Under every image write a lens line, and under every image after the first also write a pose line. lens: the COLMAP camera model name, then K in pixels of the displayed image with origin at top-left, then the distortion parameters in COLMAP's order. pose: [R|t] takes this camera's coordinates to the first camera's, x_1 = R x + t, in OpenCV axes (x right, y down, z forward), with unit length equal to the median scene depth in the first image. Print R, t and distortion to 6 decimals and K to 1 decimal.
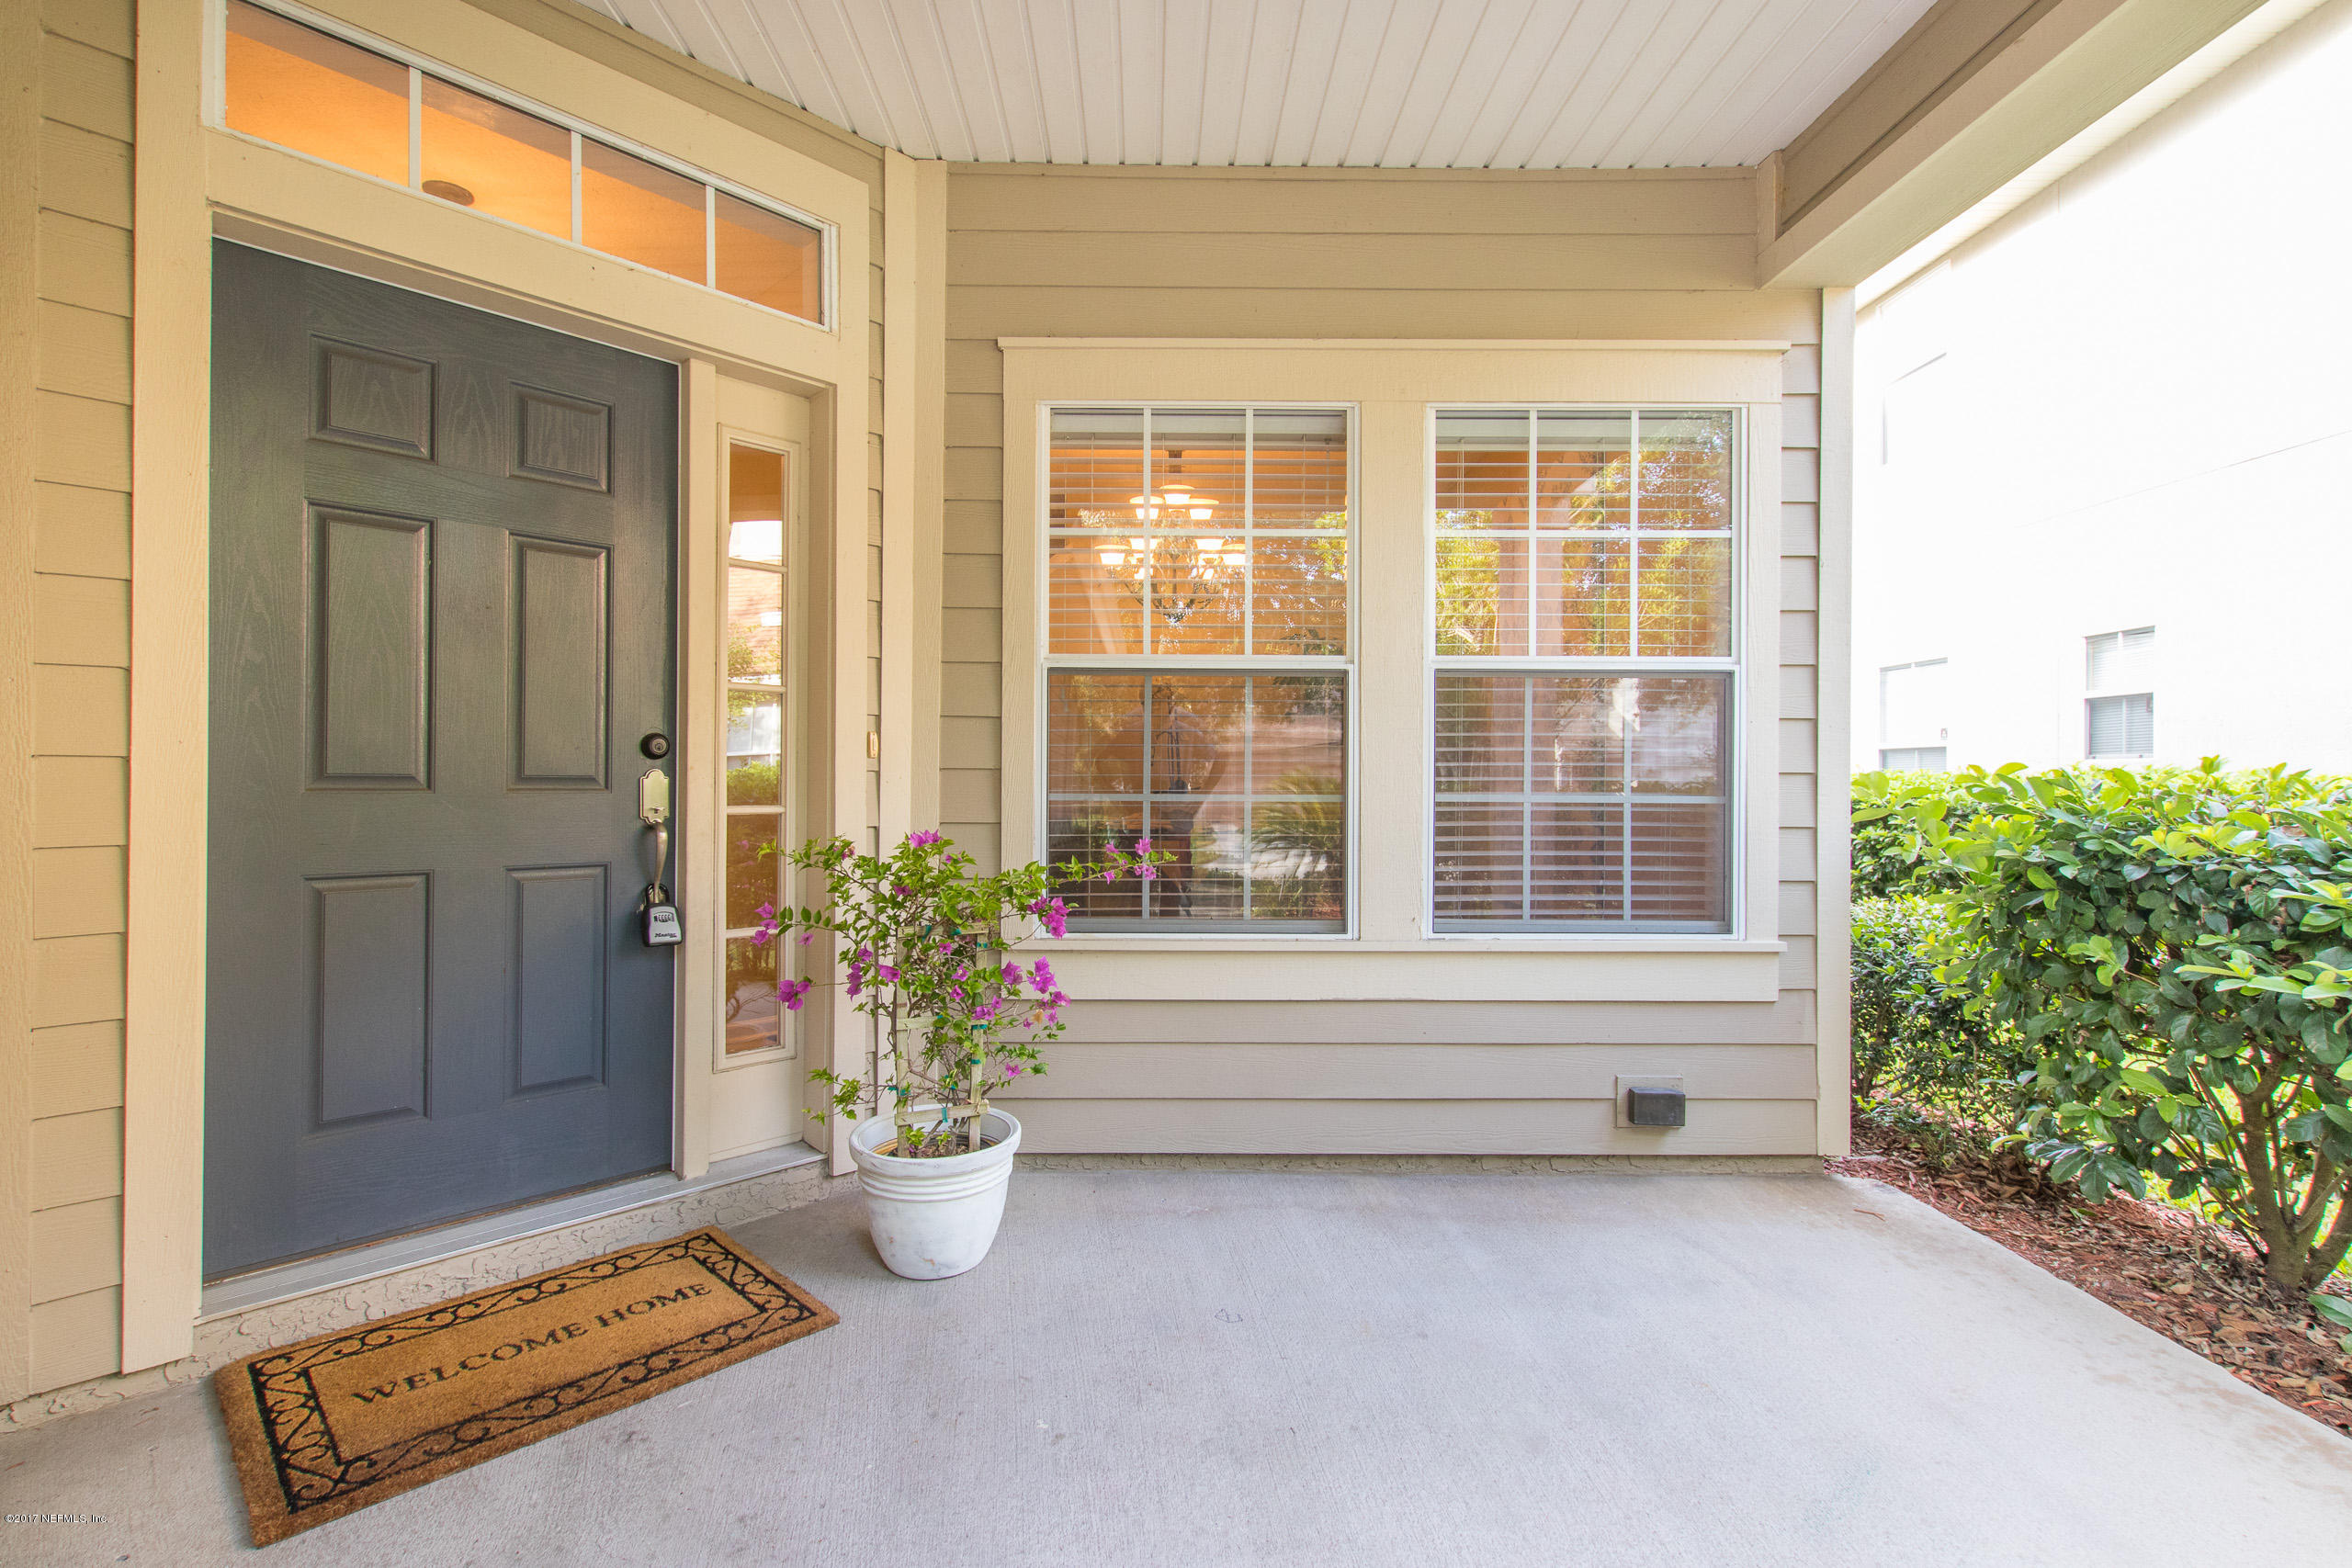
lens RADIAL K [[1084.3, 0, 1166.5], [0, 1084.3, 777.1], [0, 0, 1]] dist [-0.005085, -0.000548]
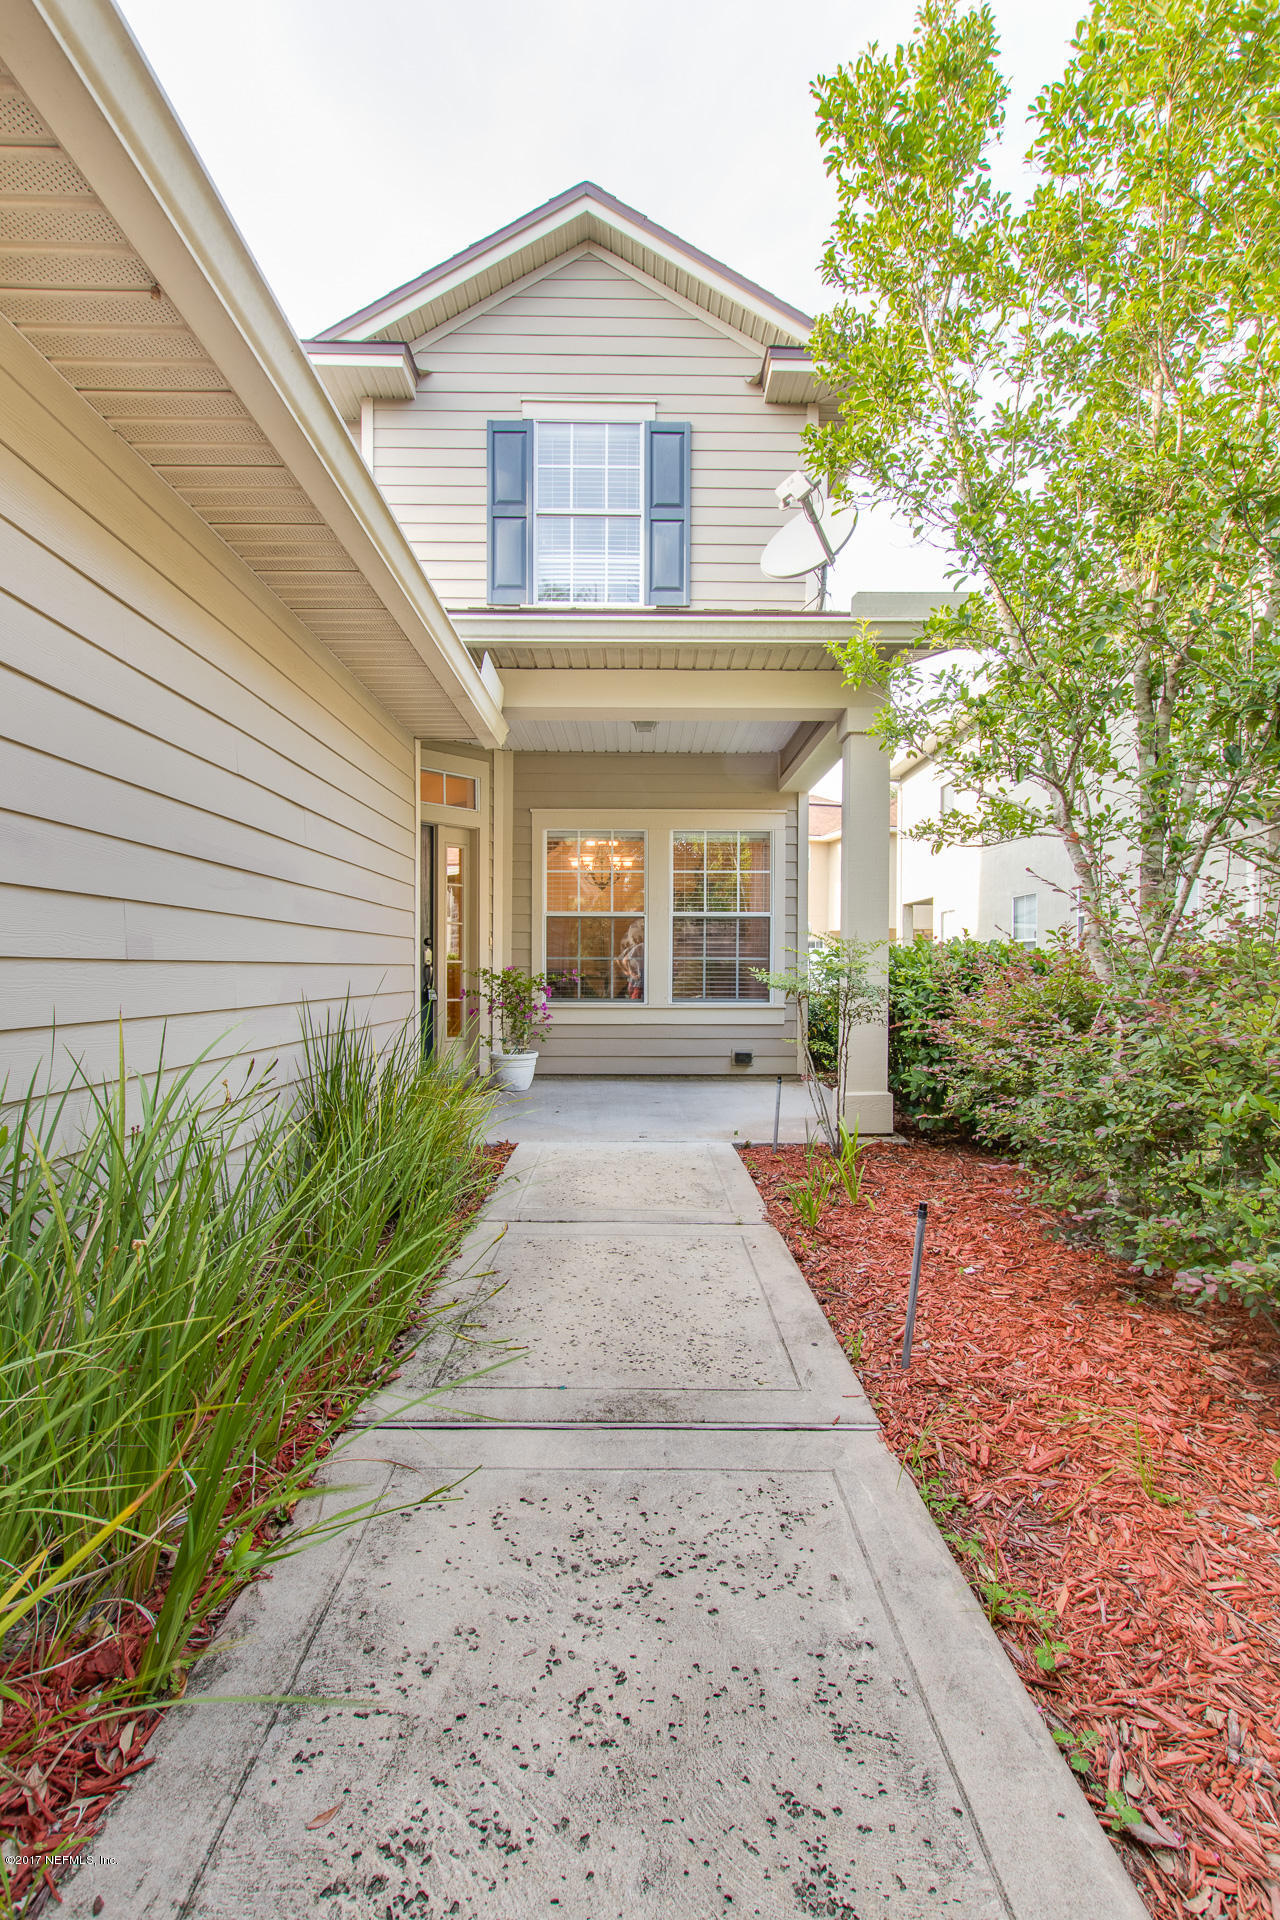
lens RADIAL K [[879.0, 0, 645.1], [0, 879.0, 968.8], [0, 0, 1]] dist [0.008147, 0.000095]
pose [[0.999898, -0.002387, -0.014073, 0.212538], [0.002433, 0.999992, 0.003257, 0.043302], [0.014065, -0.003291, 0.999896, -1.547502]]
